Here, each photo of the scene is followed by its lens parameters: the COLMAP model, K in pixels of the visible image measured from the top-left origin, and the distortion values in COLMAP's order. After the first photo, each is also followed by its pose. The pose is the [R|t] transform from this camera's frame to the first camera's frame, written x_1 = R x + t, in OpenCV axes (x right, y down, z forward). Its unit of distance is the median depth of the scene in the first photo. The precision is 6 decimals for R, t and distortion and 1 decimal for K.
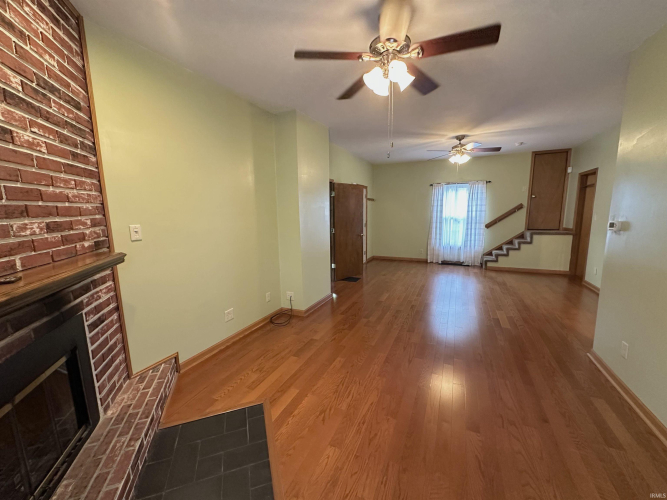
lens RADIAL K [[266.7, 0, 333.5], [0, 266.7, 250.7], [0, 0, 1]] dist [-0.003304, 0.001217]
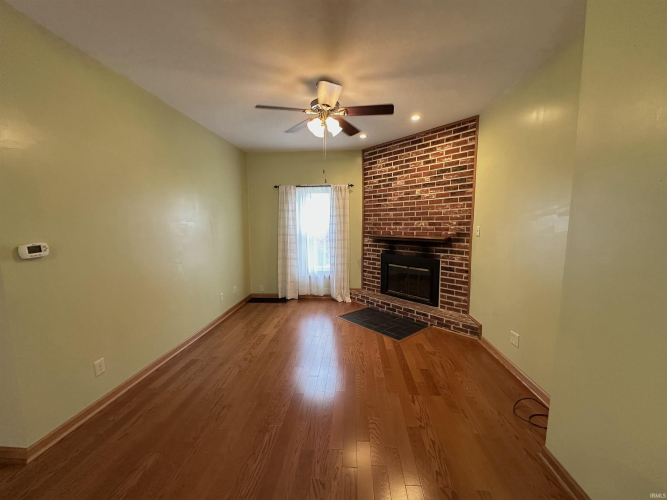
lens RADIAL K [[266.7, 0, 333.4], [0, 266.7, 250.4], [0, 0, 1]] dist [-0.003304, 0.001217]
pose [[-0.935640, 0.060998, -0.347644, 0.685556], [-0.028725, 0.968526, 0.247249, -0.359649], [0.351784, 0.241322, -0.904440, 2.403935]]
